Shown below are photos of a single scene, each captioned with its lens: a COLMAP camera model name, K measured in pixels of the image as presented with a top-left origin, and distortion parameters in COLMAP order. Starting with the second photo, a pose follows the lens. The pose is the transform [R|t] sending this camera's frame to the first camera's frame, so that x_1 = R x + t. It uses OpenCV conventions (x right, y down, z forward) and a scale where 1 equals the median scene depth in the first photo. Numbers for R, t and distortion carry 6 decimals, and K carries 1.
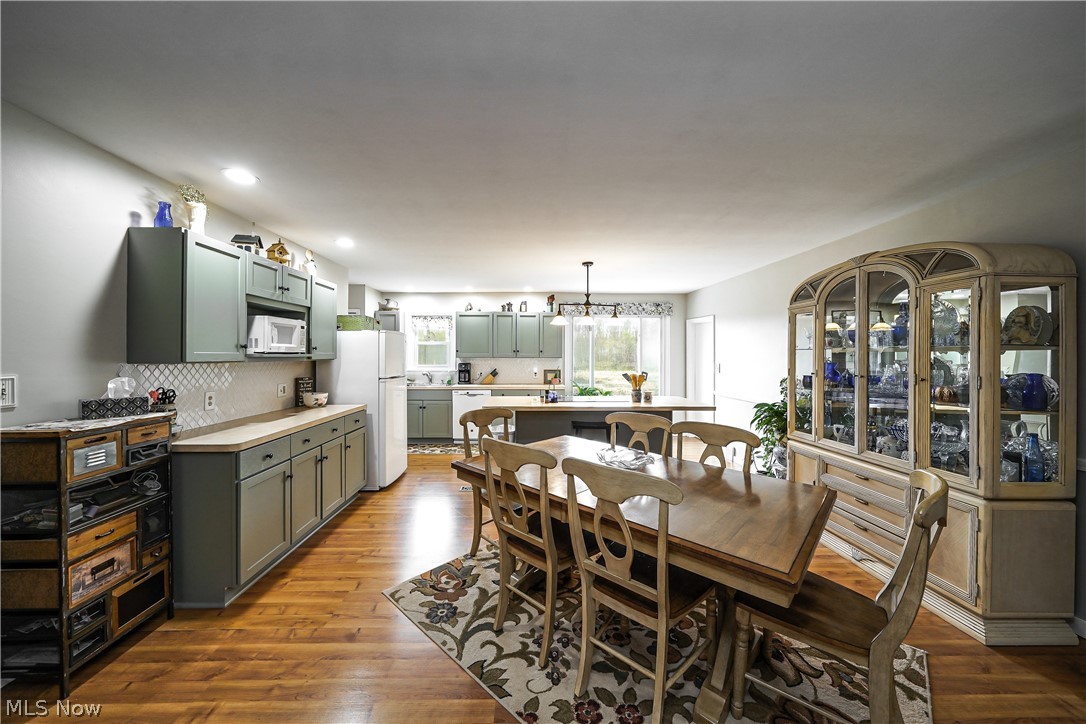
lens RADIAL K [[379.0, 0, 532.4], [0, 379.0, 357.9], [0, 0, 1]] dist [-0.002027, -0.000077]
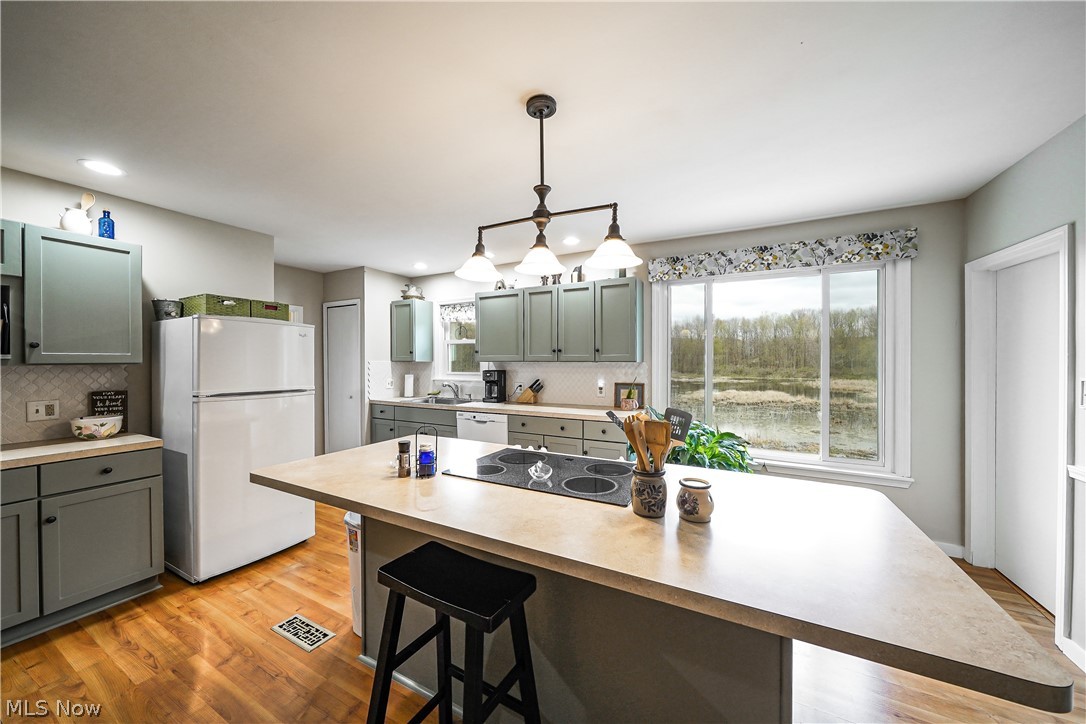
lens RADIAL K [[379.0, 0, 551.3], [0, 379.0, 370.3], [0, 0, 1]] dist [-0.002027, -0.000077]
pose [[0.876309, 0.009330, -0.481659, 0.229328], [-0.000550, 0.999831, 0.018367, 0.001786], [0.481749, -0.015830, 0.876166, 0.467247]]
